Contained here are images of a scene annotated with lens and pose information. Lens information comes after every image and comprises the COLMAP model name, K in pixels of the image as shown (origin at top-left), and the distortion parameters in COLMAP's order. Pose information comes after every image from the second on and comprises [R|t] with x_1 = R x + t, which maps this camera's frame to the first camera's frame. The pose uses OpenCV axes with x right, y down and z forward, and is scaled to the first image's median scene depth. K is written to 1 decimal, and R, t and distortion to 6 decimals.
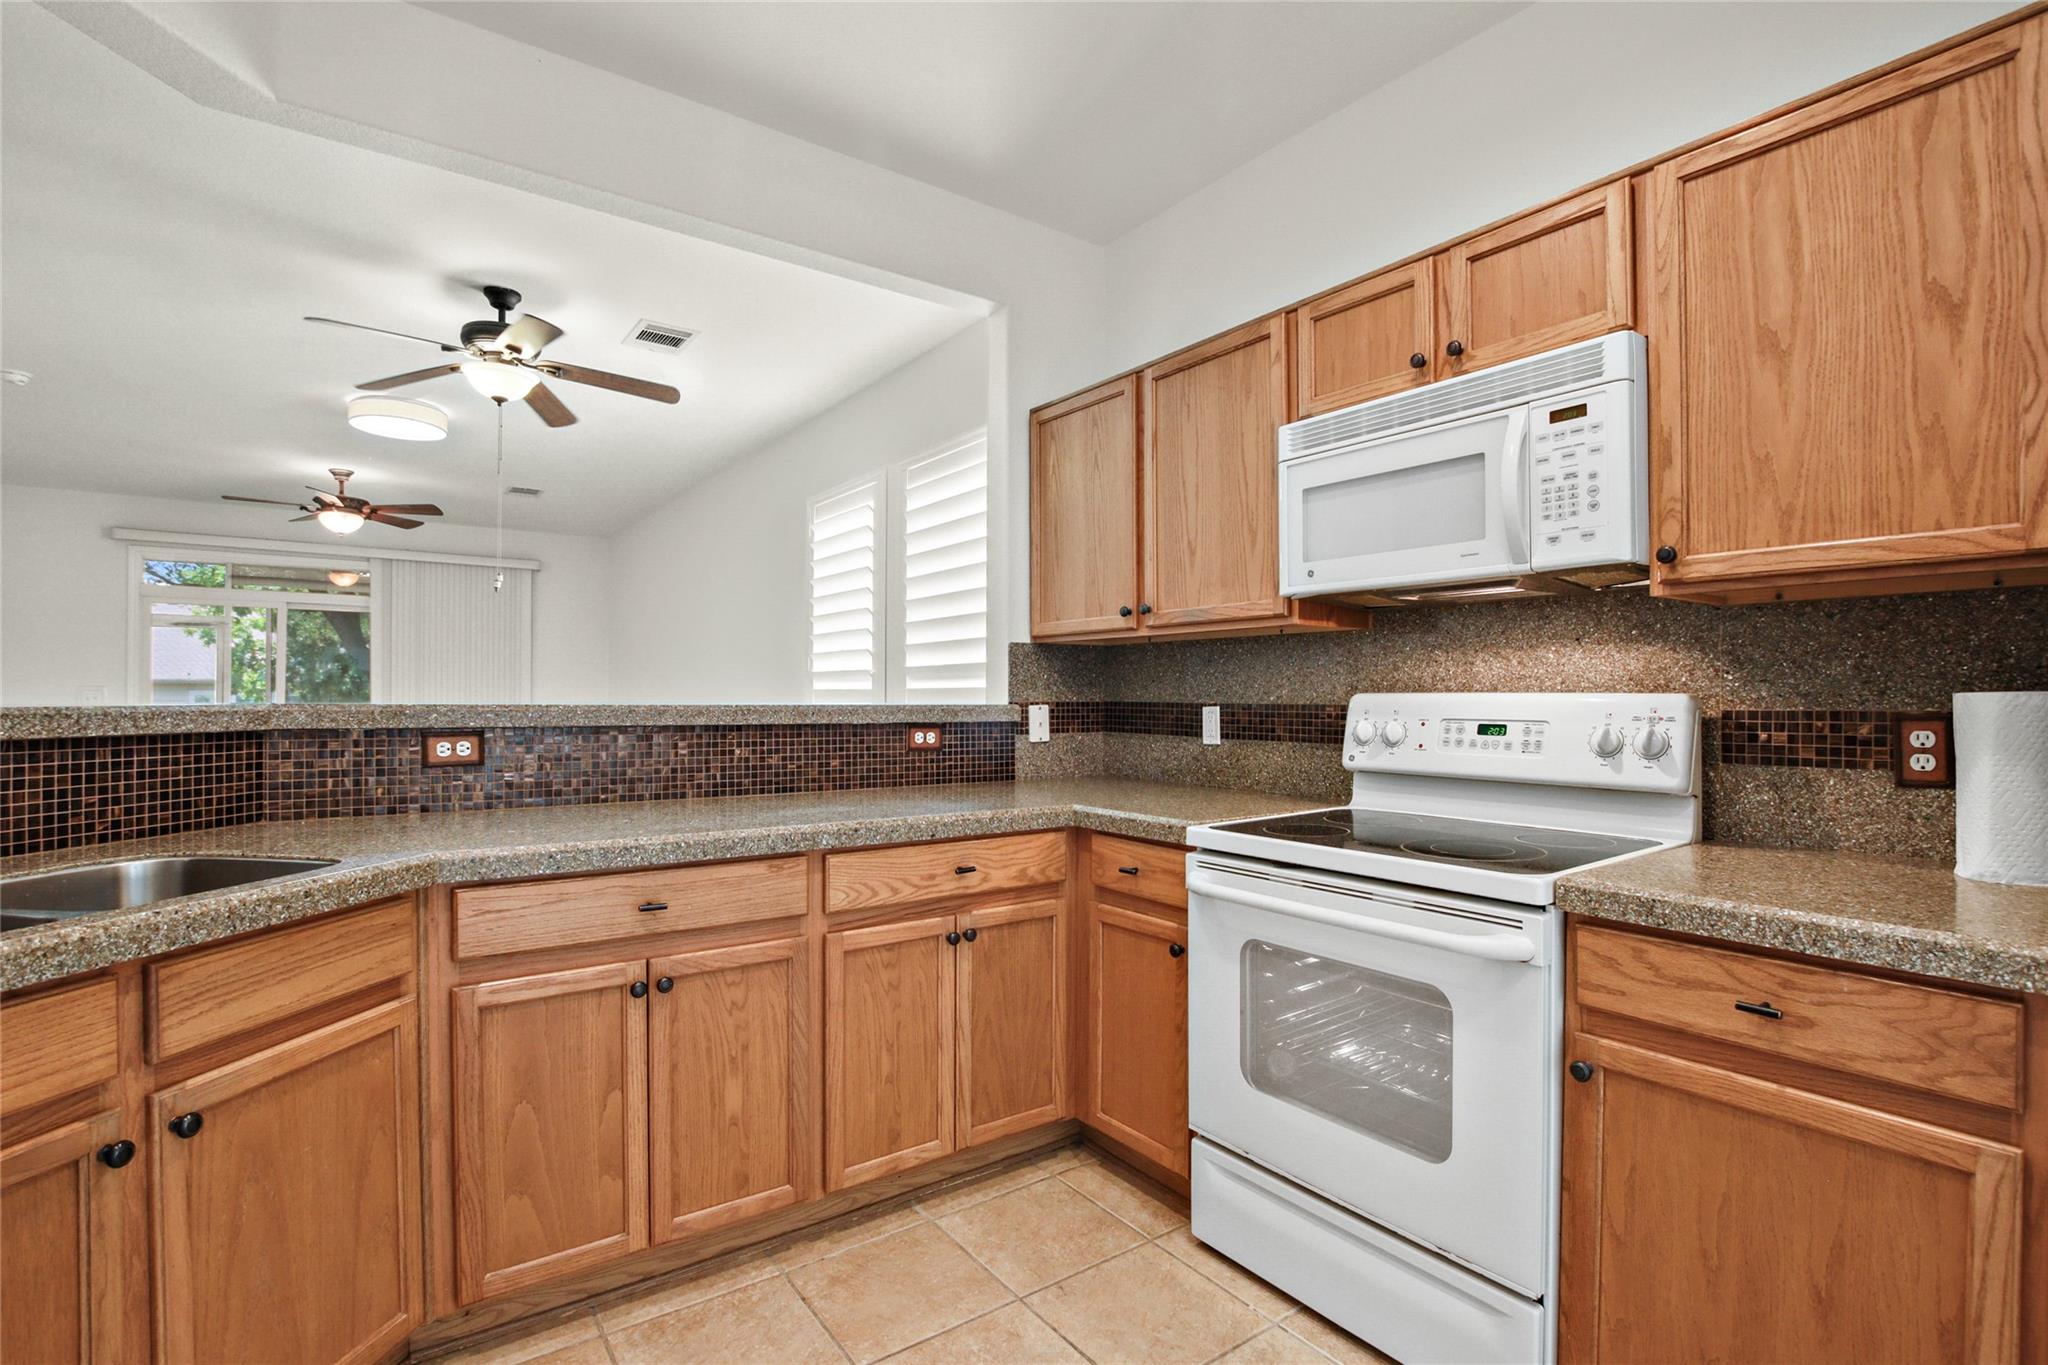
lens RADIAL K [[948.1, 0, 1058.6], [0, 948.1, 693.7], [0, 0, 1]] dist [-0.032087, 0.003732]
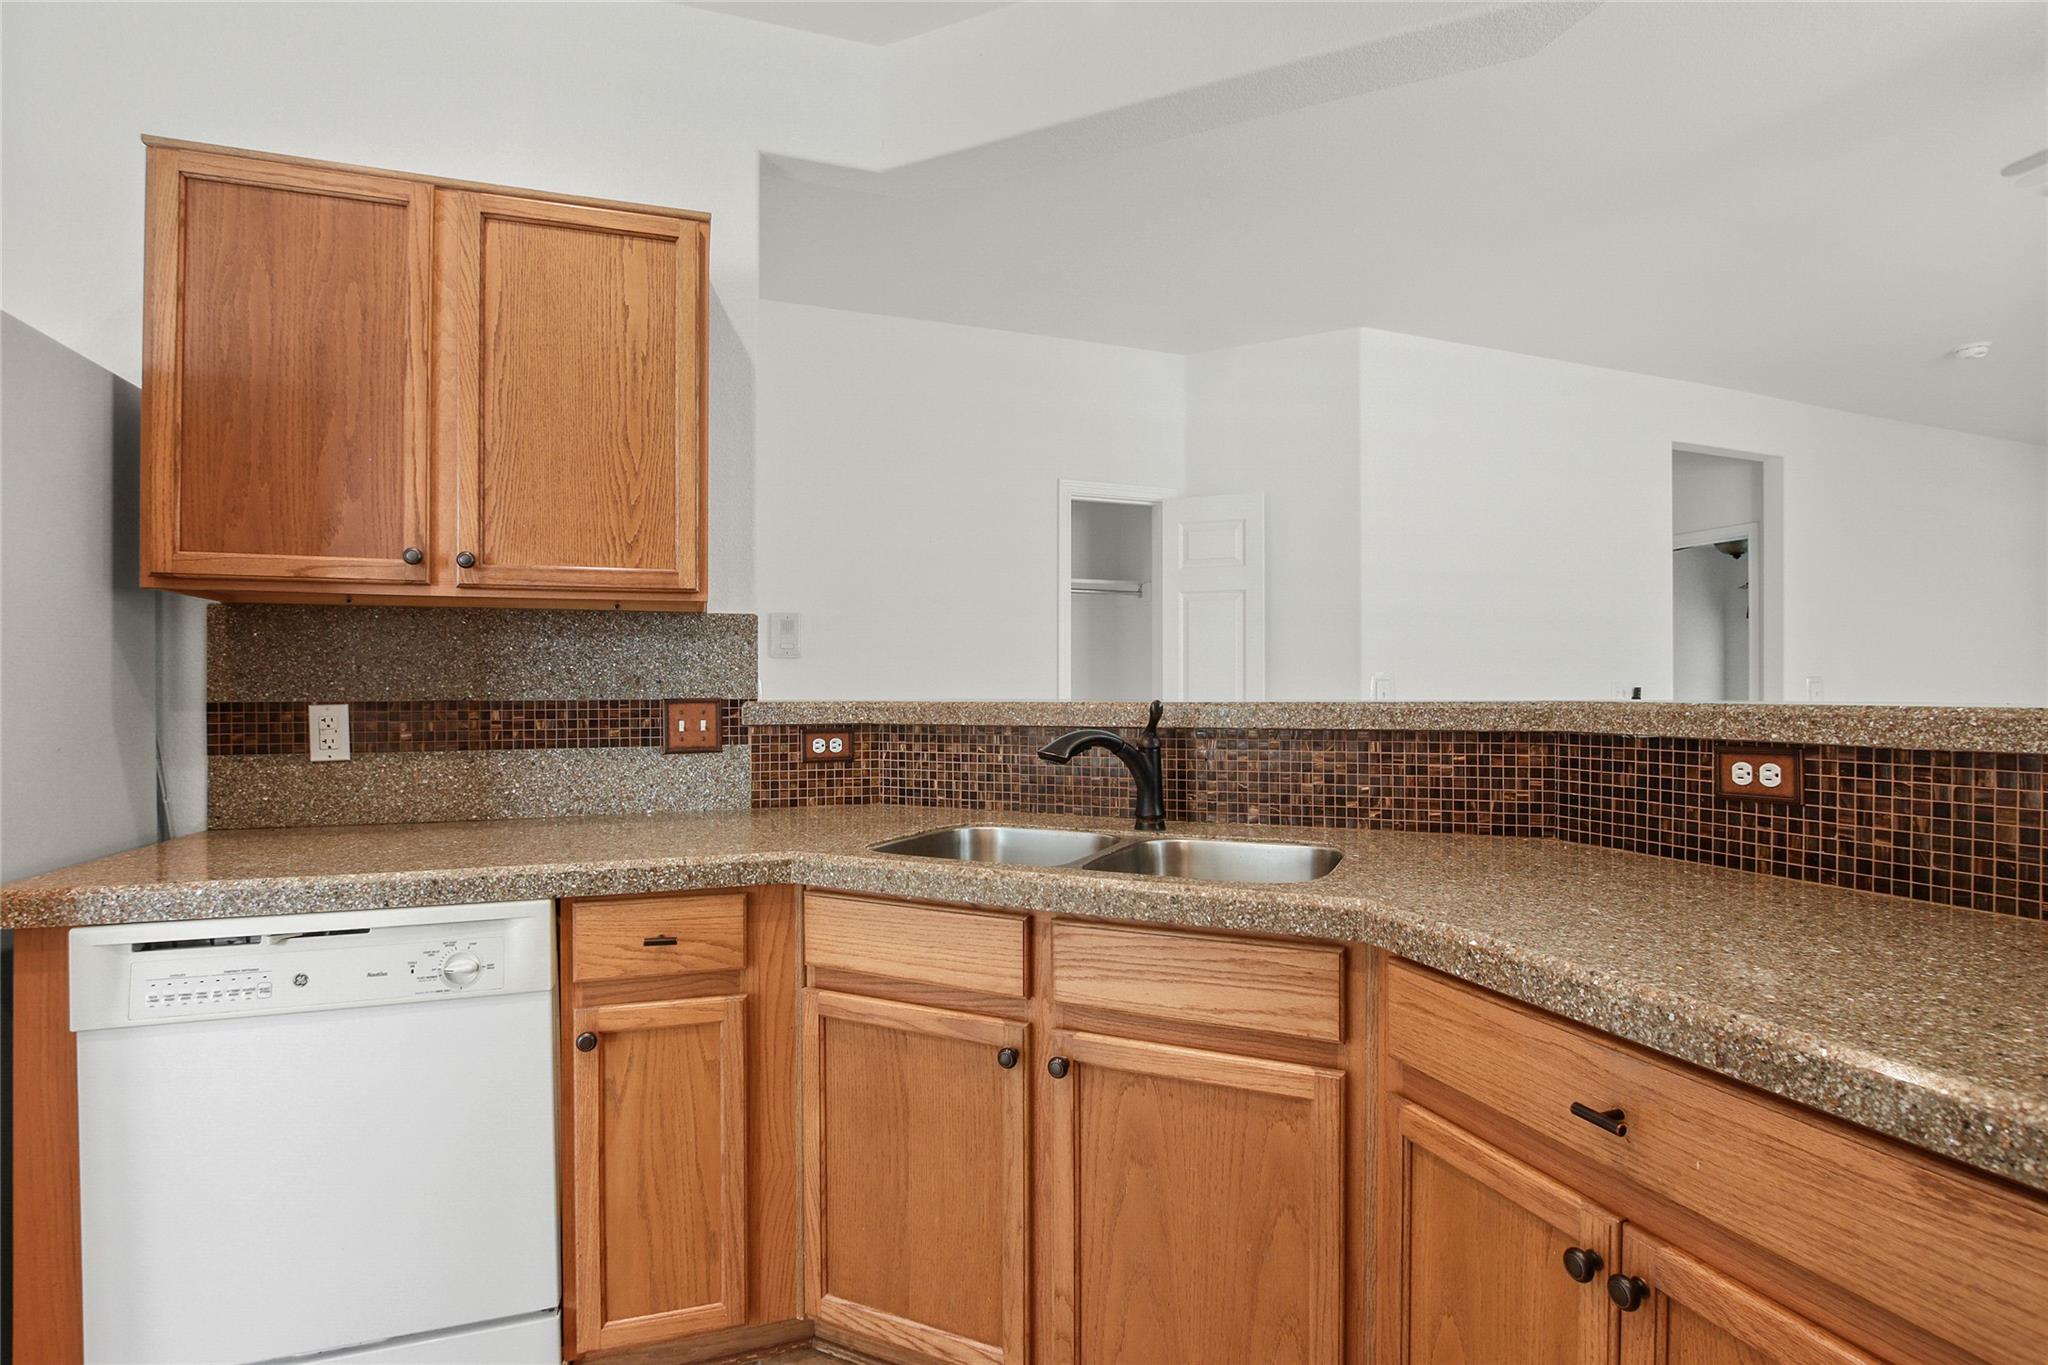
lens RADIAL K [[929.1, 0, 982.1], [0, 929.1, 687.8], [0, 0, 1]] dist [-0.027040, 0.000099]
pose [[-0.292478, -0.005700, -0.956255, 0.114570], [0.004549, 0.999963, -0.007352, 0.002443], [0.956262, -0.006500, -0.292441, 0.769860]]
